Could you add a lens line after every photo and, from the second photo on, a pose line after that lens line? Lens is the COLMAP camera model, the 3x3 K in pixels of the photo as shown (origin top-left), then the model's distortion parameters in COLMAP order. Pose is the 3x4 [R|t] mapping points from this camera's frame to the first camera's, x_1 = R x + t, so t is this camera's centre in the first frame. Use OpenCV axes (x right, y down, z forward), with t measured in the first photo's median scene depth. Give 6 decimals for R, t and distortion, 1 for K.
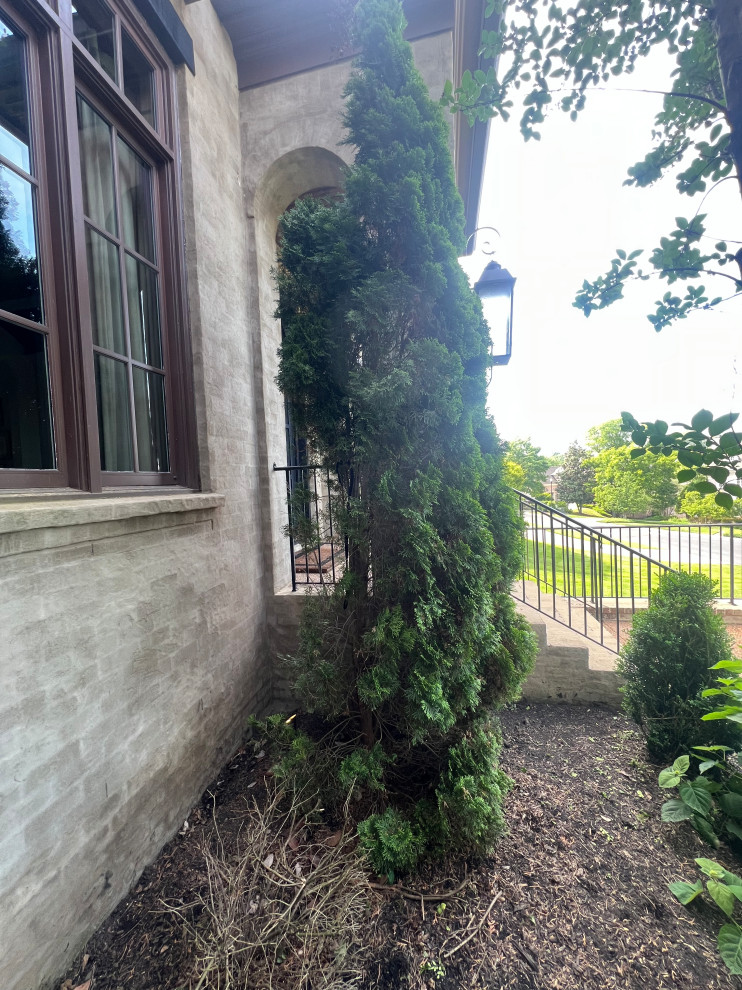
lens RADIAL K [[394.0, 0, 369.5], [0, 394.0, 495.7], [0, 0, 1]] dist [0.001117, -0.000383]
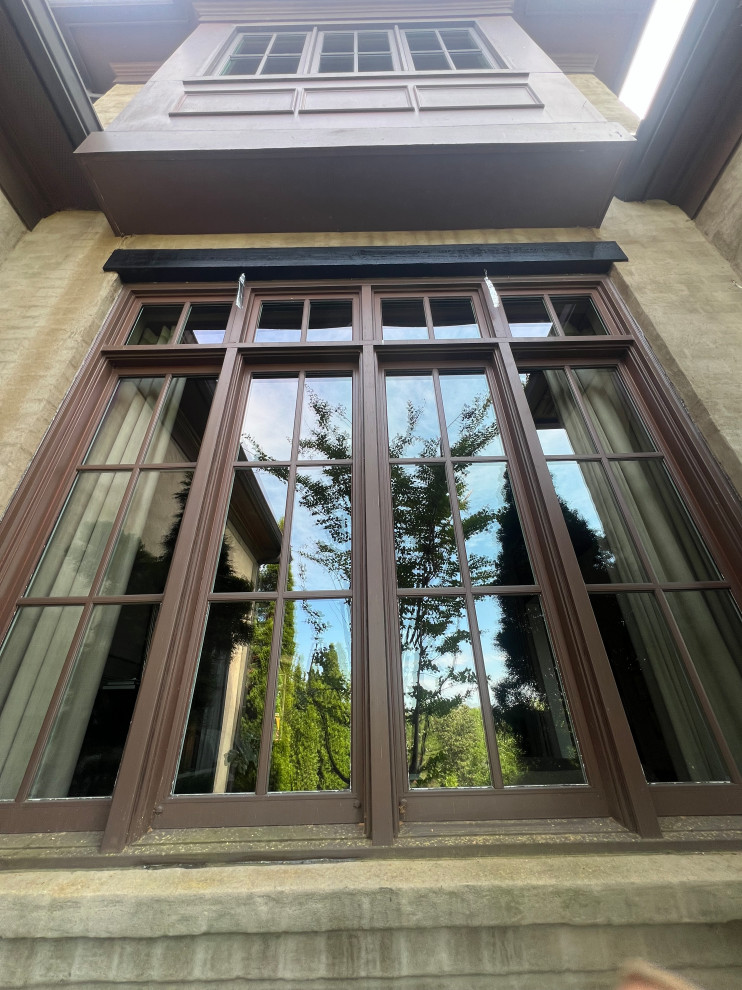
lens RADIAL K [[394.0, 0, 369.5], [0, 394.0, 495.7], [0, 0, 1]] dist [0.001117, -0.000383]
pose [[0.188244, -0.477325, -0.858327, -0.025716], [-0.023740, 0.871484, -0.489849, -0.117827], [0.981835, 0.112588, 0.152720, 0.345384]]
